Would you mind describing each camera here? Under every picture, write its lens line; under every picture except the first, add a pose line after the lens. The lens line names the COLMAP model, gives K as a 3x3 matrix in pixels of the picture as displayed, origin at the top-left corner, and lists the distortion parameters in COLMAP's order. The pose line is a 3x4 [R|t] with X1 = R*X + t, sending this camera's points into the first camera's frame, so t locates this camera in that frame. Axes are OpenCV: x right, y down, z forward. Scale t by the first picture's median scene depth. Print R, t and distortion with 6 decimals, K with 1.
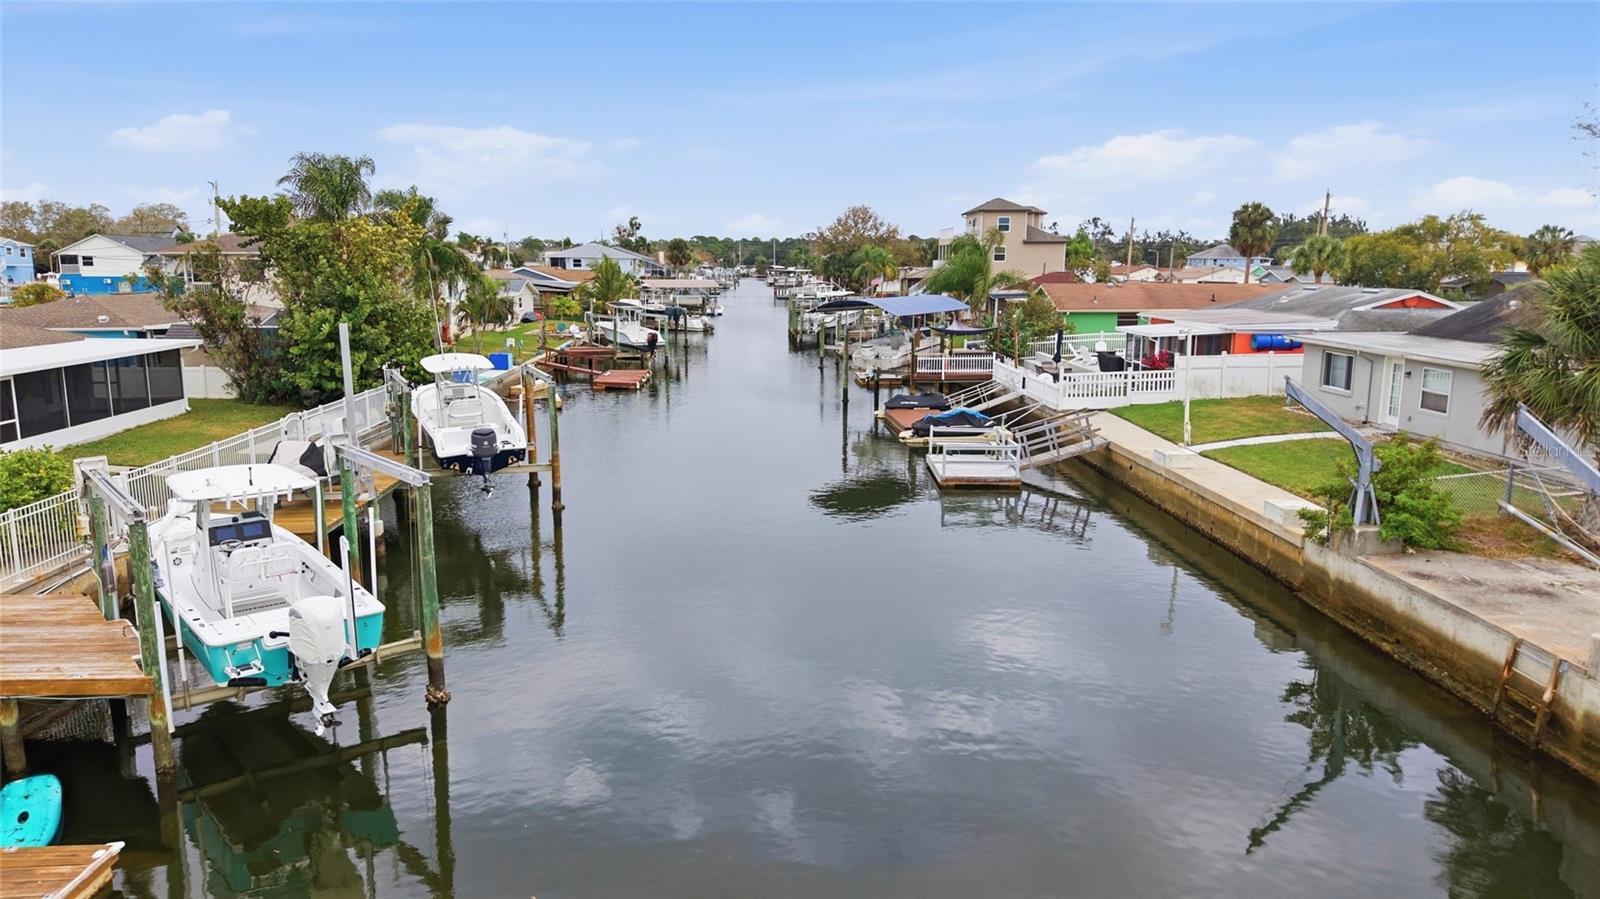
lens RADIAL K [[1081.6, 0, 800.0], [0, 1081.6, 449.5], [0, 0, 1]] dist [0.006442, 0.000567]
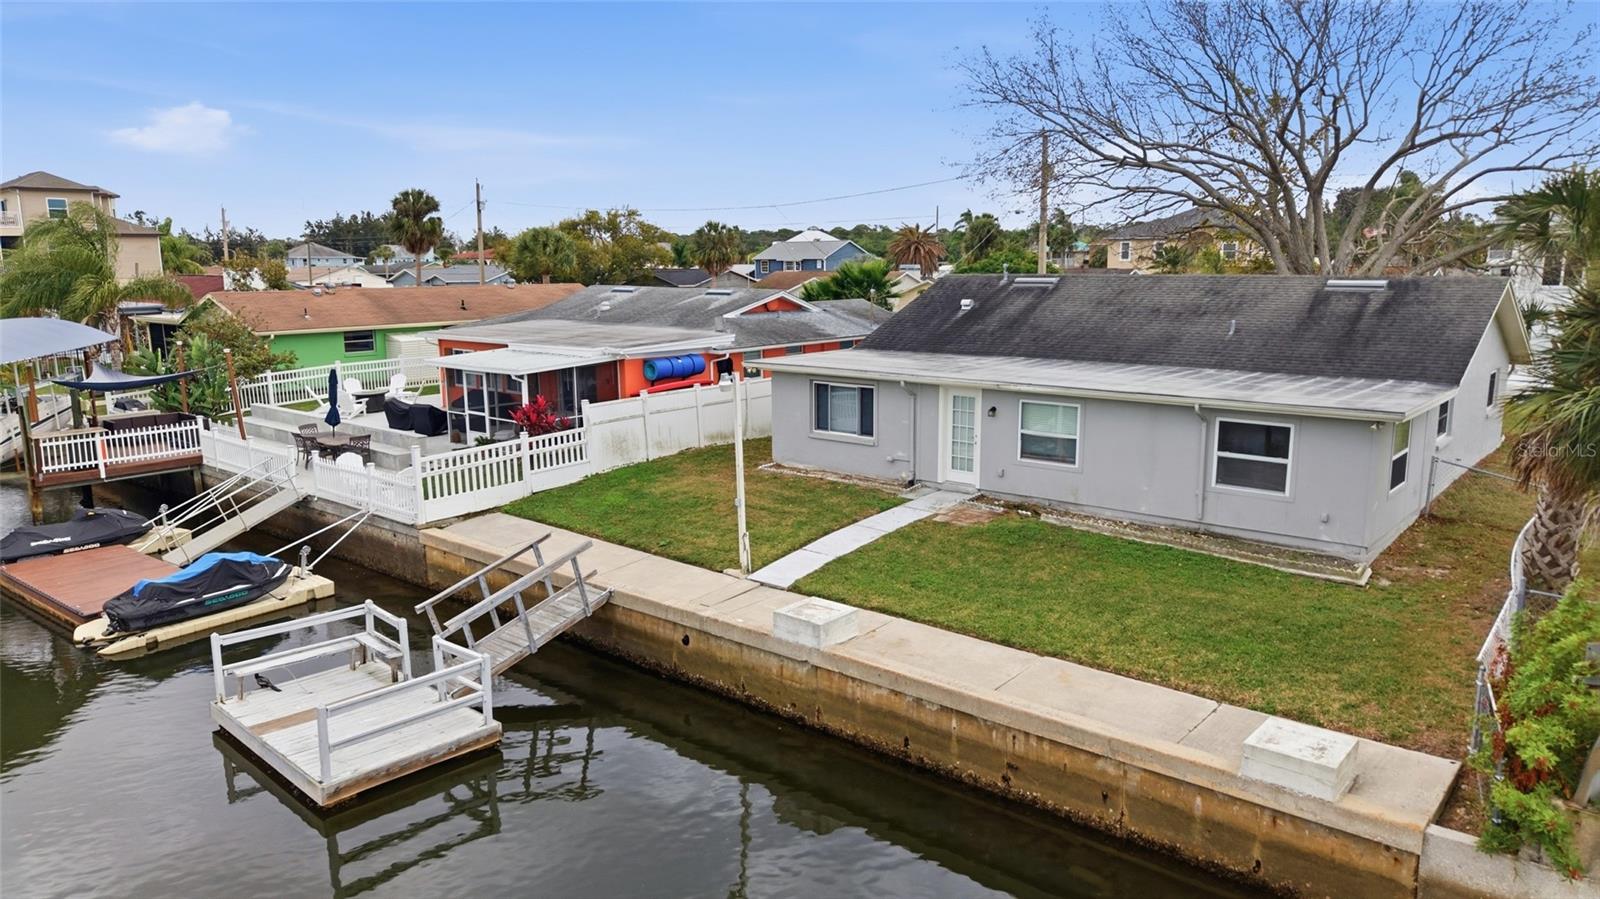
lens RADIAL K [[1081.6, 0, 800.0], [0, 1081.6, 449.5], [0, 0, 1]] dist [0.006442, 0.000567]
pose [[0.687790, -0.133412, 0.713545, -0.015337], [0.133757, 0.989427, 0.056064, -0.085819], [-0.713481, 0.056882, 0.698362, 0.521121]]
